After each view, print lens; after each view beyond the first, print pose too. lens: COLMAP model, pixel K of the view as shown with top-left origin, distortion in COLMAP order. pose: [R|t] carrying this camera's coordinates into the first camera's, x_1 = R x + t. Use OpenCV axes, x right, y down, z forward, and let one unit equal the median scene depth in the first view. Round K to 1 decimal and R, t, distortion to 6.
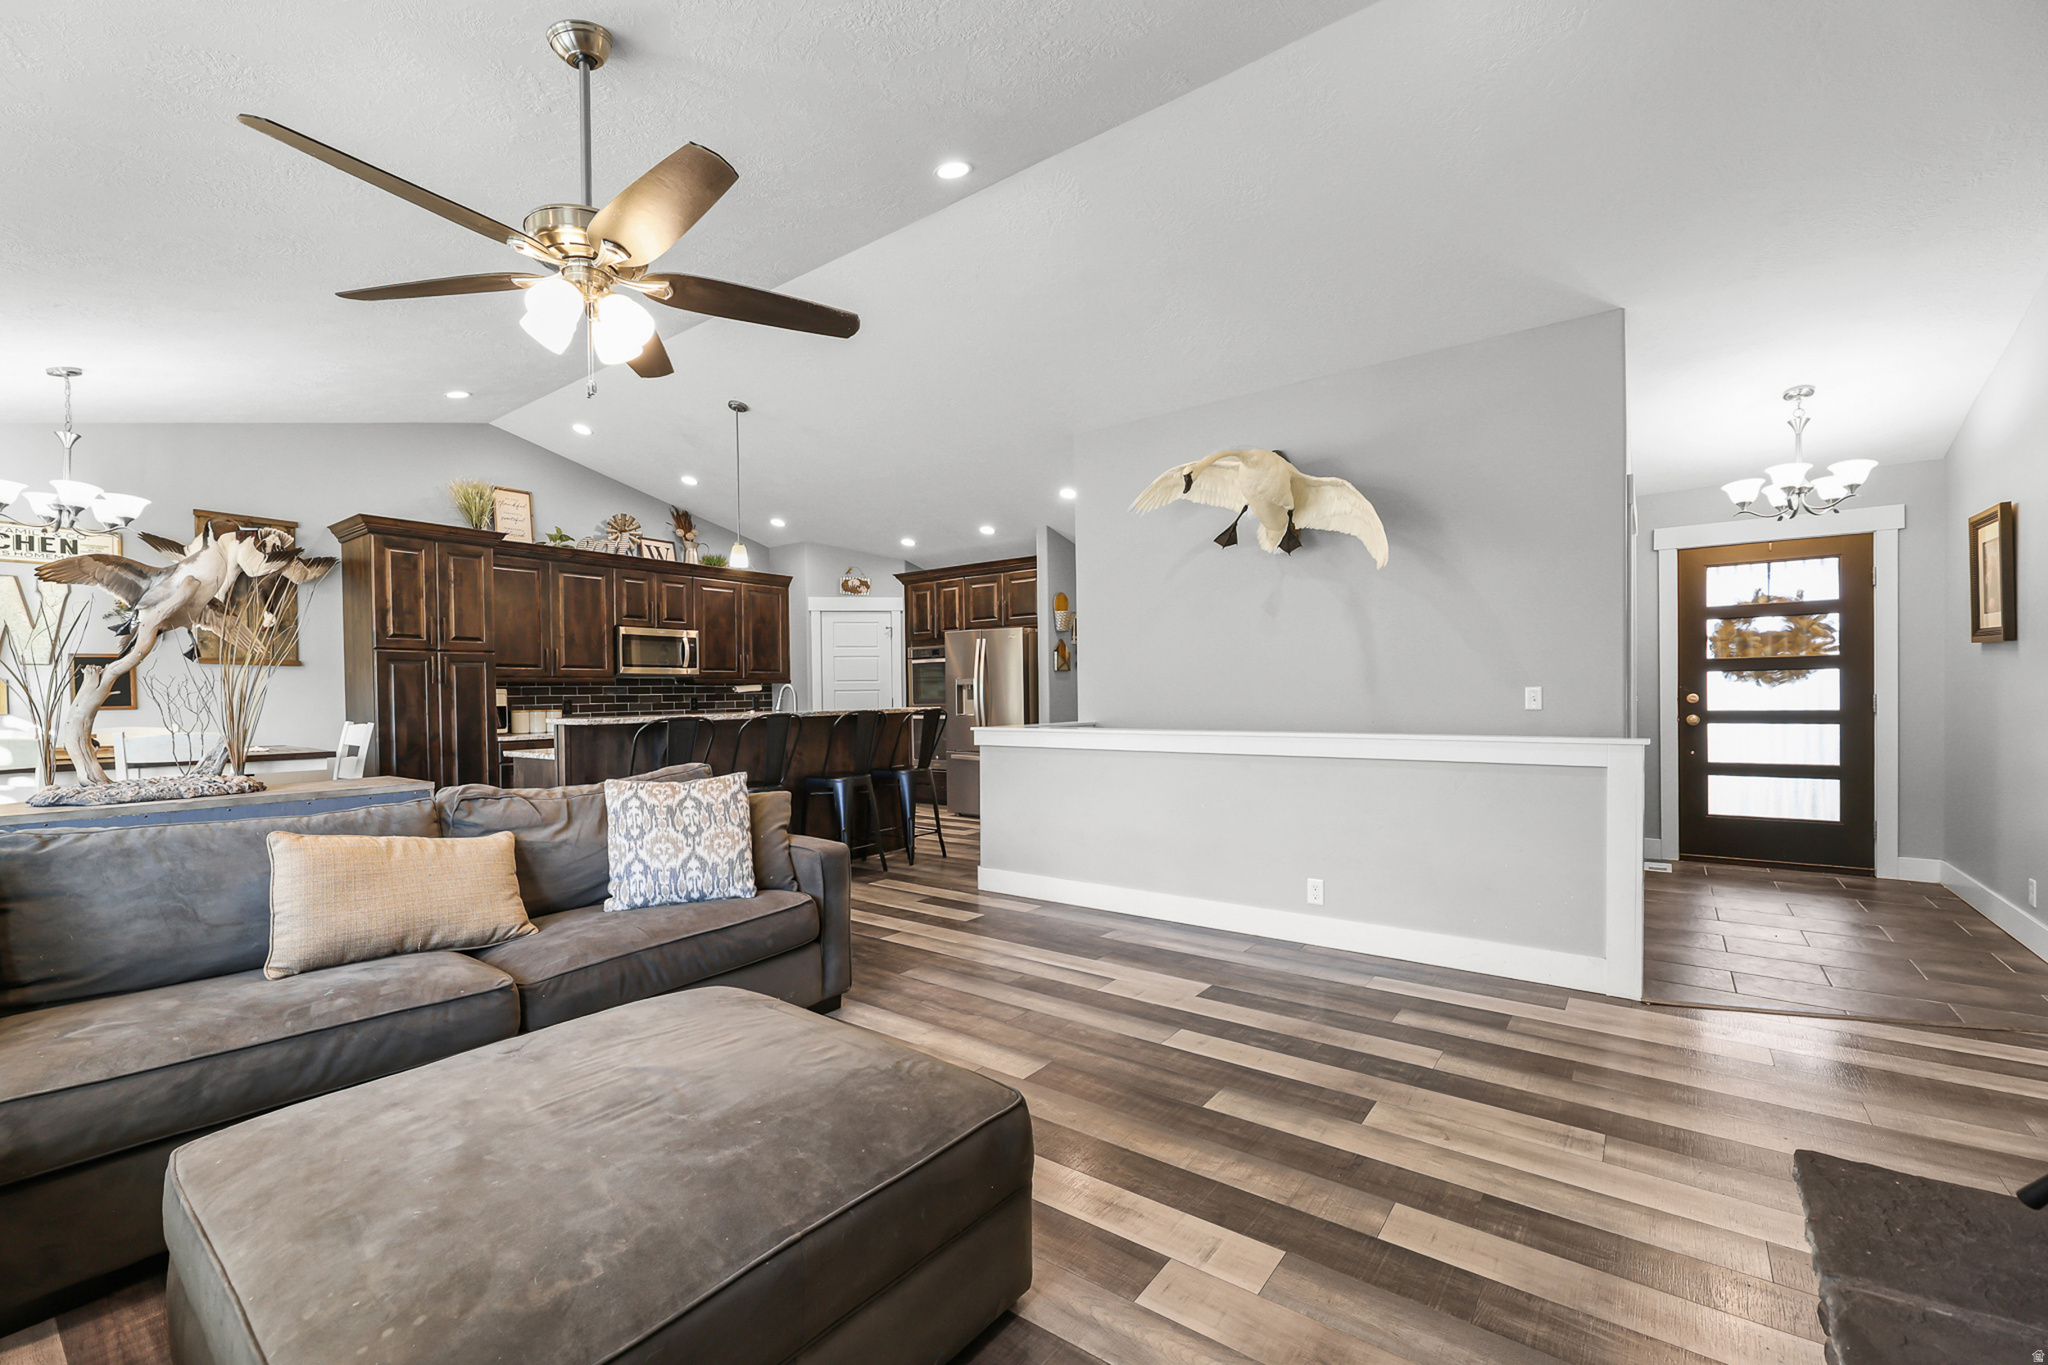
lens RADIAL K [[853.1, 0, 1017.9], [0, 853.1, 689.4], [0, 0, 1]] dist [0.004454, 0.000231]
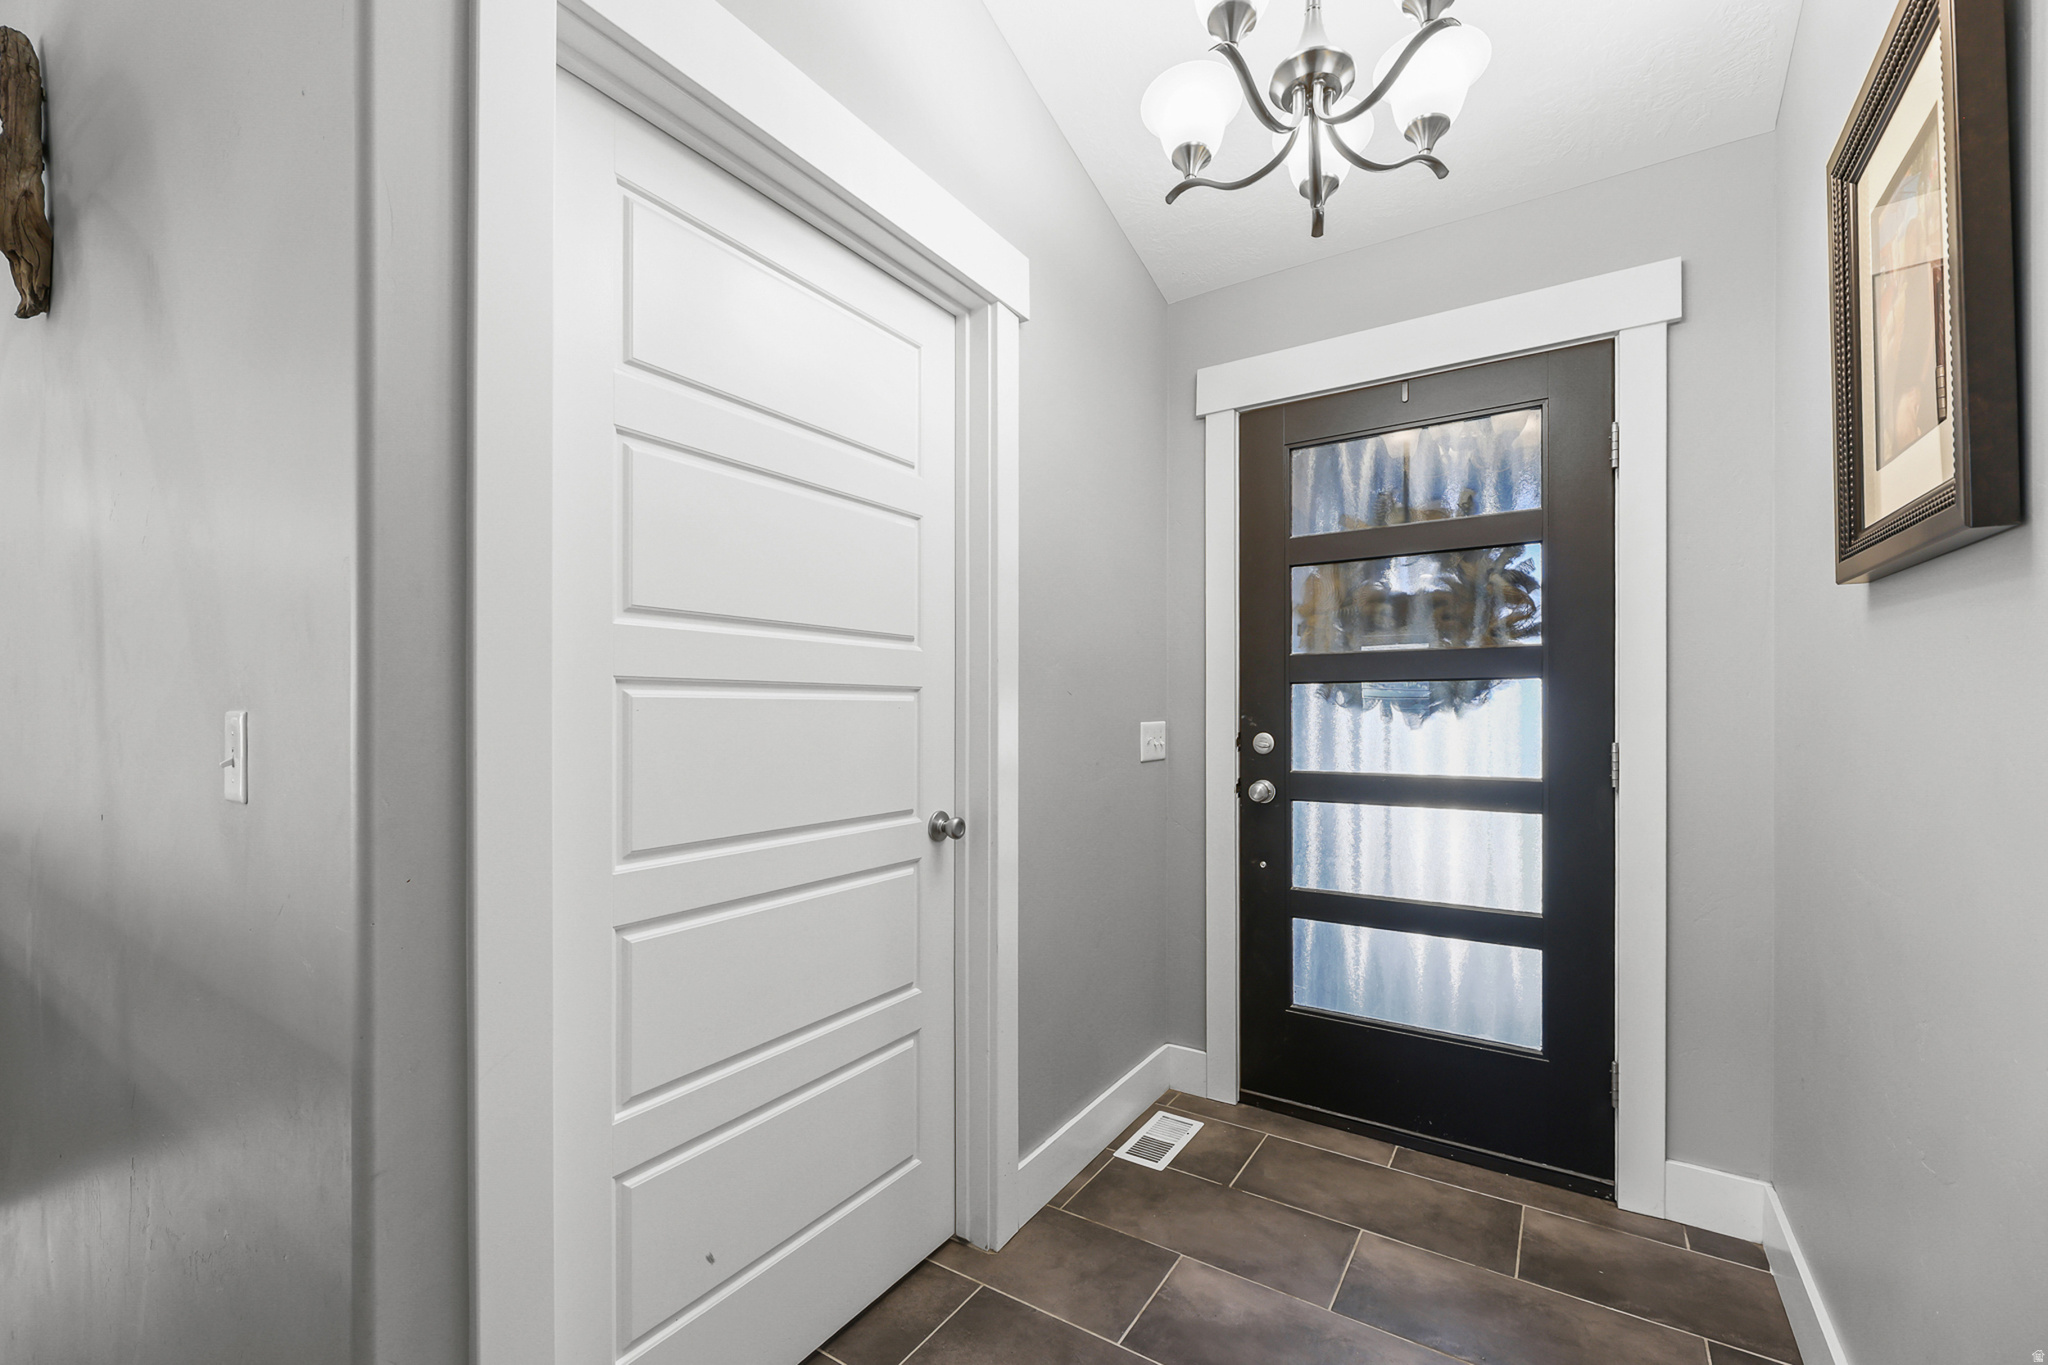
lens RADIAL K [[853.1, 0, 1033.7], [0, 853.1, 703.6], [0, 0, 1]] dist [0.004454, 0.000231]
pose [[0.996355, 0.013398, 0.084249, 0.631528], [-0.012585, 0.999869, -0.010176, -0.004442], [-0.084374, 0.009078, 0.996393, 0.567936]]
